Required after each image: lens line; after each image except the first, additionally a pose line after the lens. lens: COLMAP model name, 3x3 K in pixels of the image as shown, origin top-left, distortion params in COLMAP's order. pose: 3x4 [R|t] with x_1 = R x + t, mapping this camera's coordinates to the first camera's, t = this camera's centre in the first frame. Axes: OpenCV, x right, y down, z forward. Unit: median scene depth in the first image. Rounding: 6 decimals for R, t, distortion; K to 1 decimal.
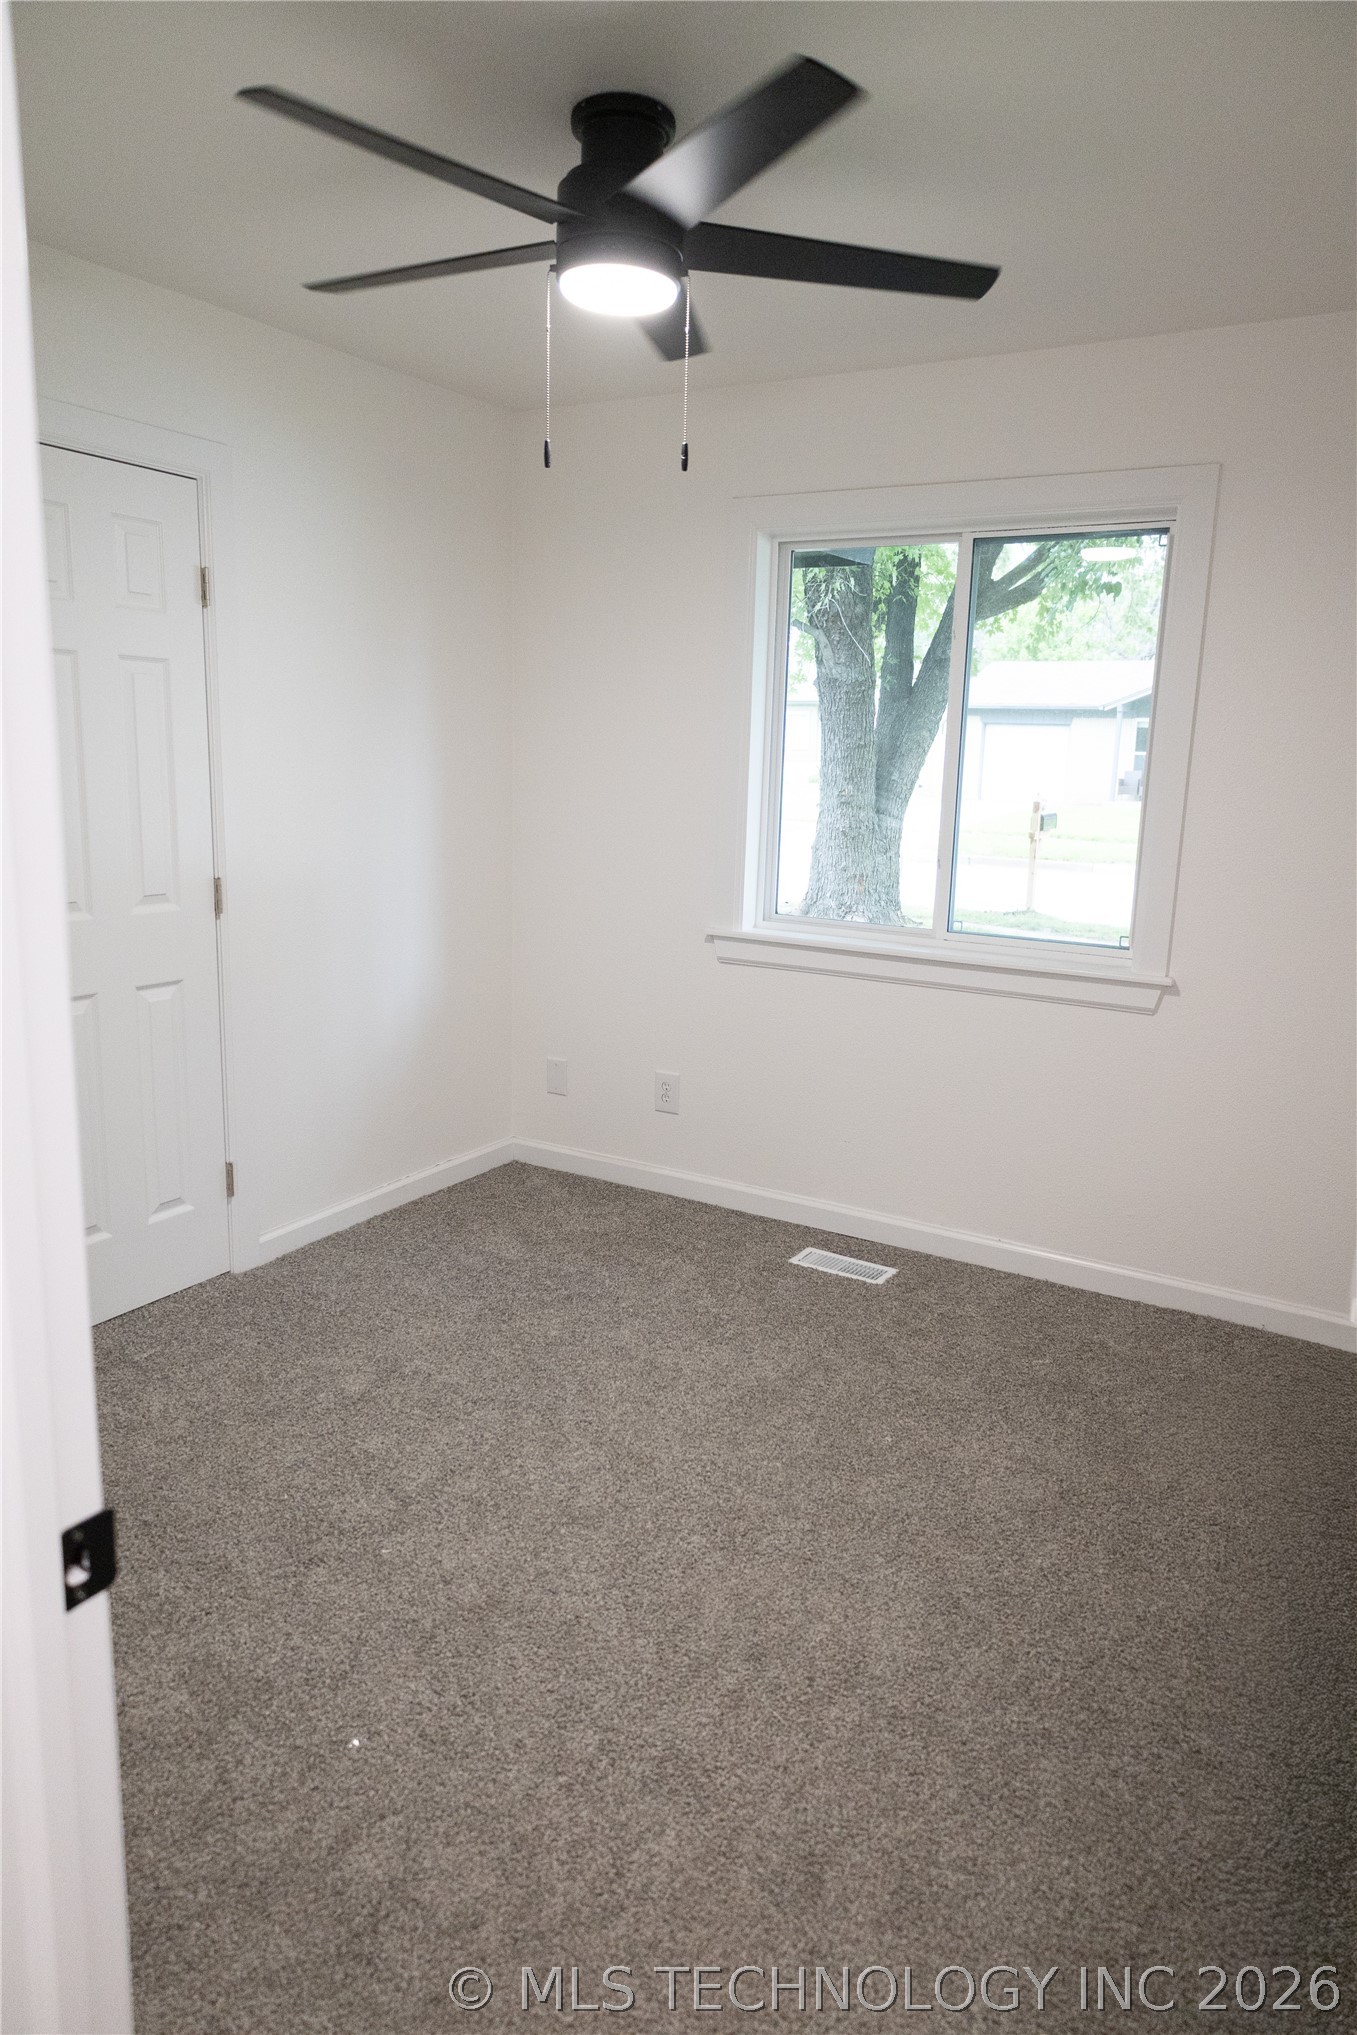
lens RADIAL K [[1371.5, 0, 682.0], [0, 1371.5, 1035.1], [0, 0, 1]] dist [0.006157, -0.000309]
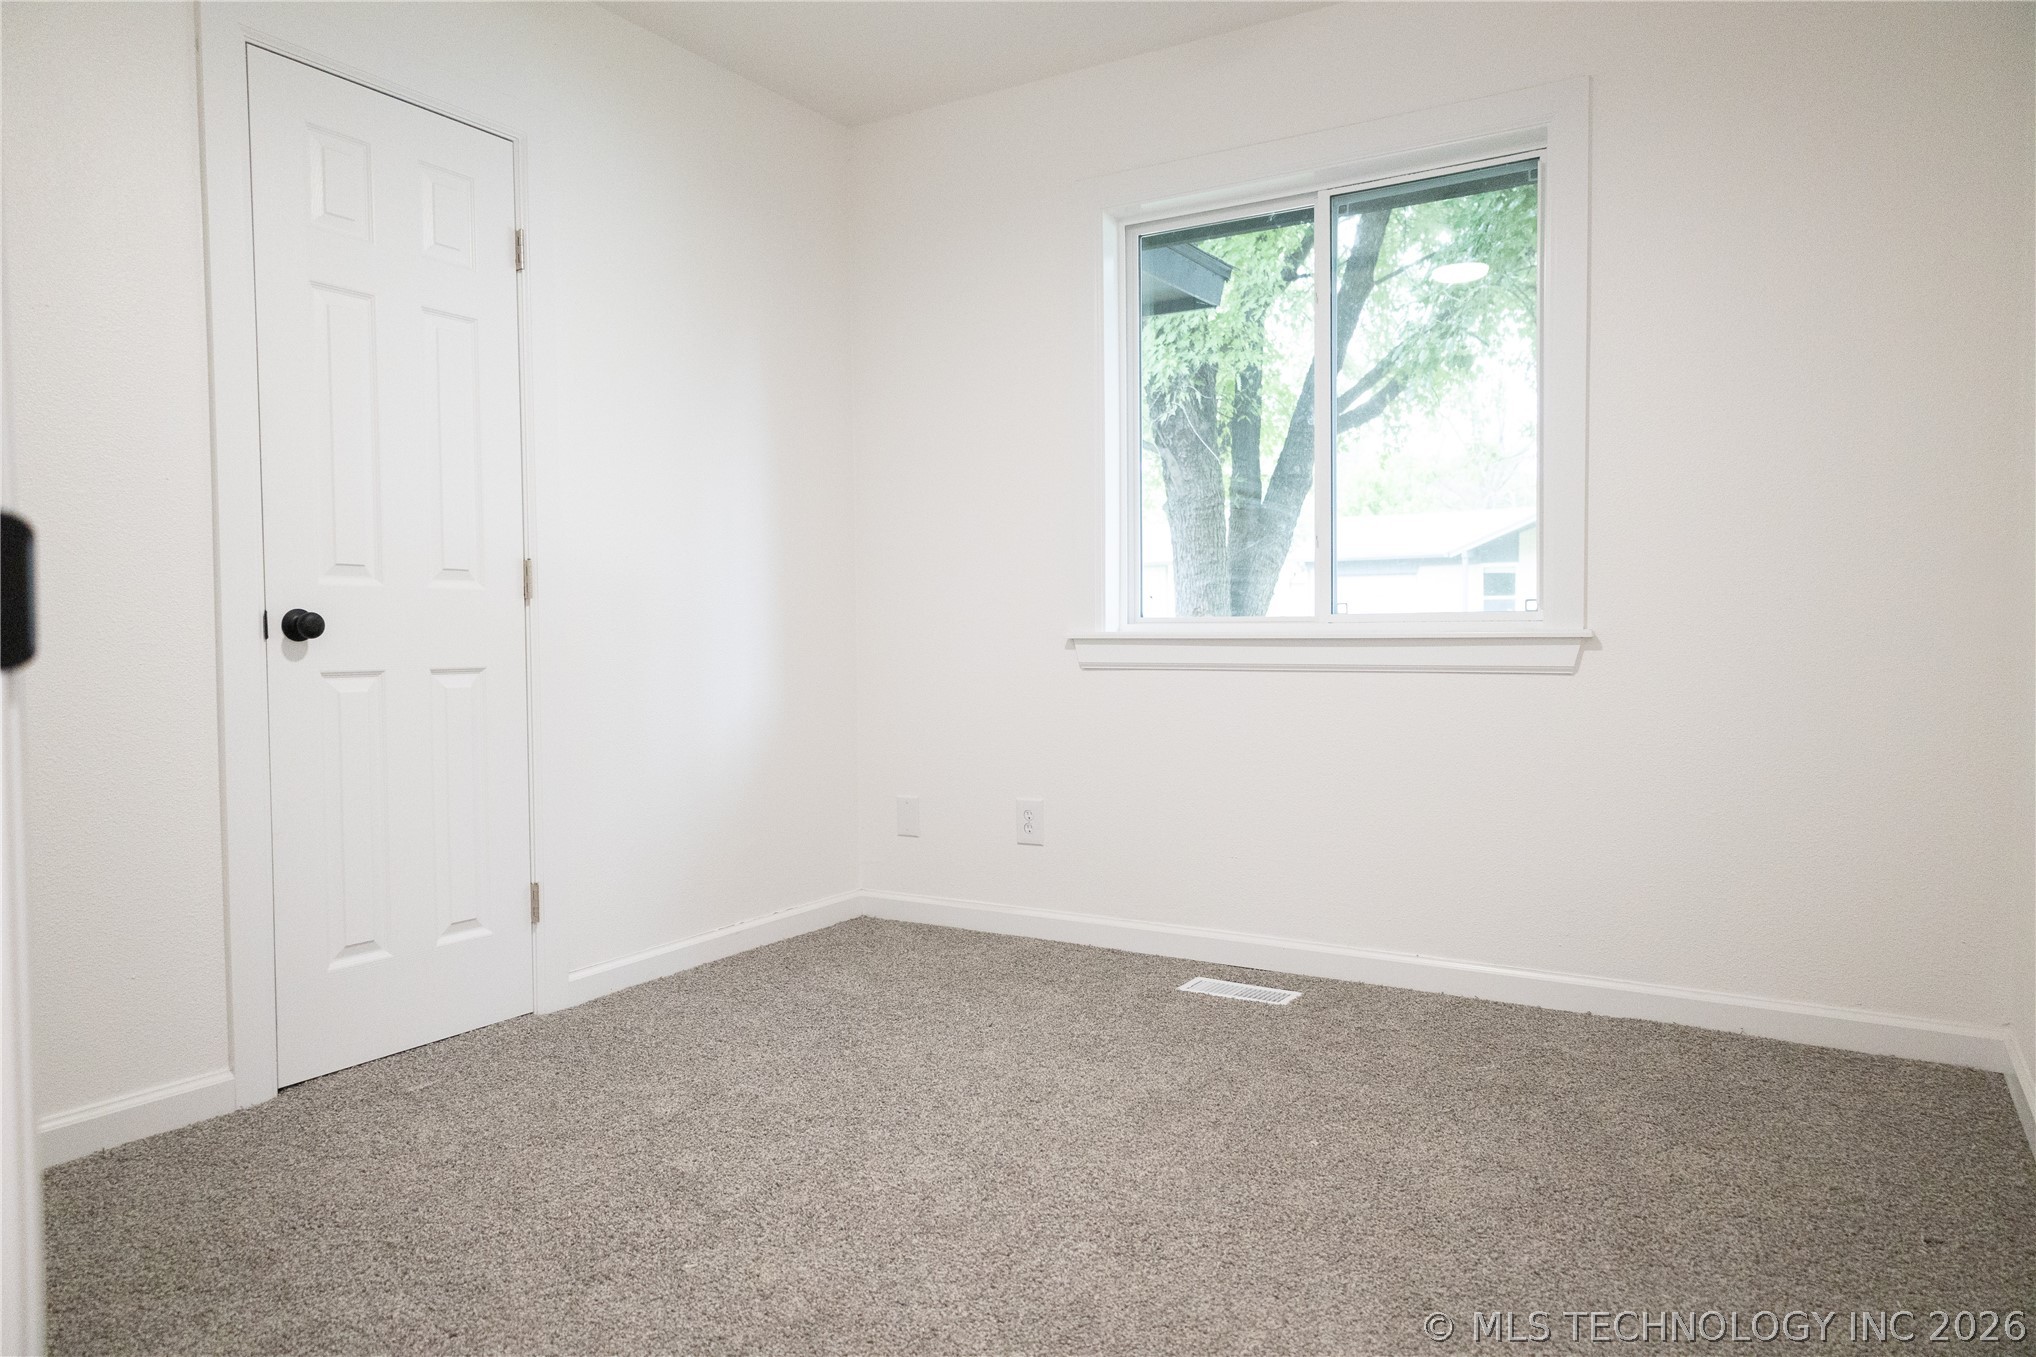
lens RADIAL K [[1372.2, 0, 1018.0], [0, 1372.2, 678.5], [0, 0, 1]] dist [0.006157, -0.000309]
pose [[0.999211, -0.037382, -0.013446, -0.003785], [0.034574, 0.984988, -0.169125, 0.136475], [0.019567, 0.168526, 0.985503, 0.128266]]
